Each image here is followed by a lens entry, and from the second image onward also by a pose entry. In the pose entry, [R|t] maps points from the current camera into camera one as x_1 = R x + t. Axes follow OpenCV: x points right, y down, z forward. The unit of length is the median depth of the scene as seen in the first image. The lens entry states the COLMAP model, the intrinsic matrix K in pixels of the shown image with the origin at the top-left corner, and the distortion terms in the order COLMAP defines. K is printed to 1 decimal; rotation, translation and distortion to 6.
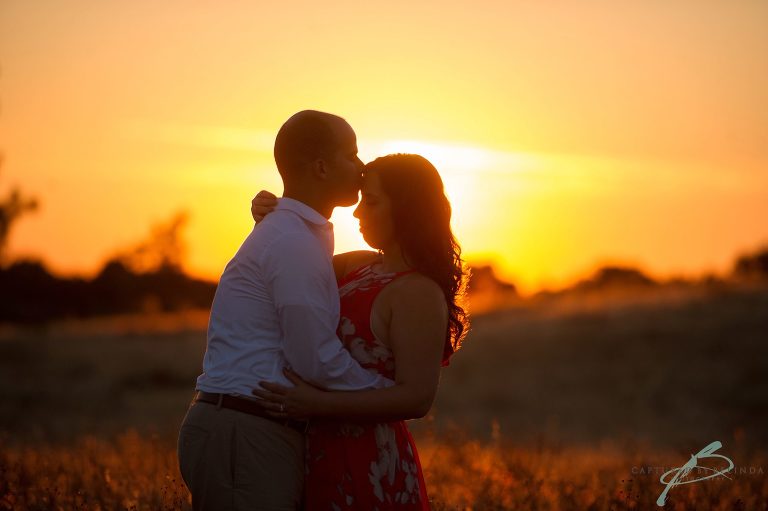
lens RADIAL K [[4000.5, 0, 383.9], [0, 4000.5, 255.8], [0, 0, 1]] dist [-0.120192, 0.000000]
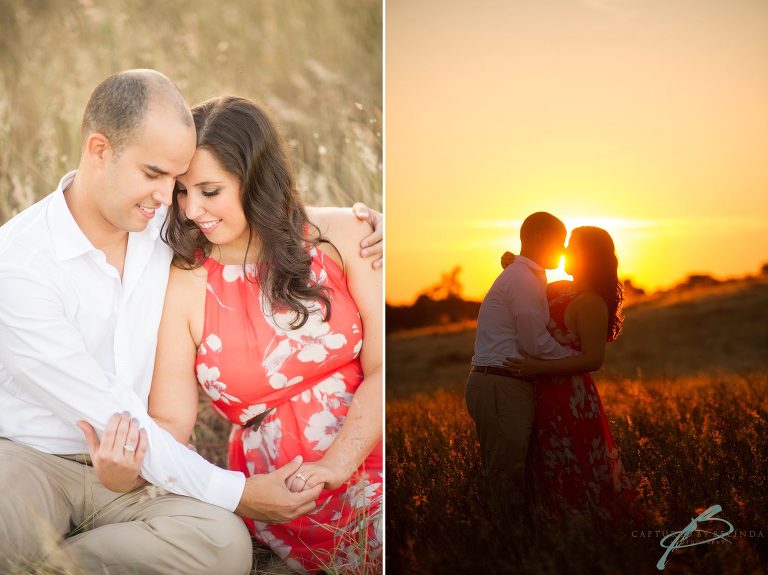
lens RADIAL K [[1902.6, 0, 383.8], [0, 1902.6, 286.9], [0, 0, 1]] dist [-0.633437, 0.000000]
pose [[0.990043, -0.086105, -0.111358, 0.011351], [0.085867, 0.996282, -0.006943, 0.001755], [0.111542, -0.002689, 0.993756, 0.149741]]
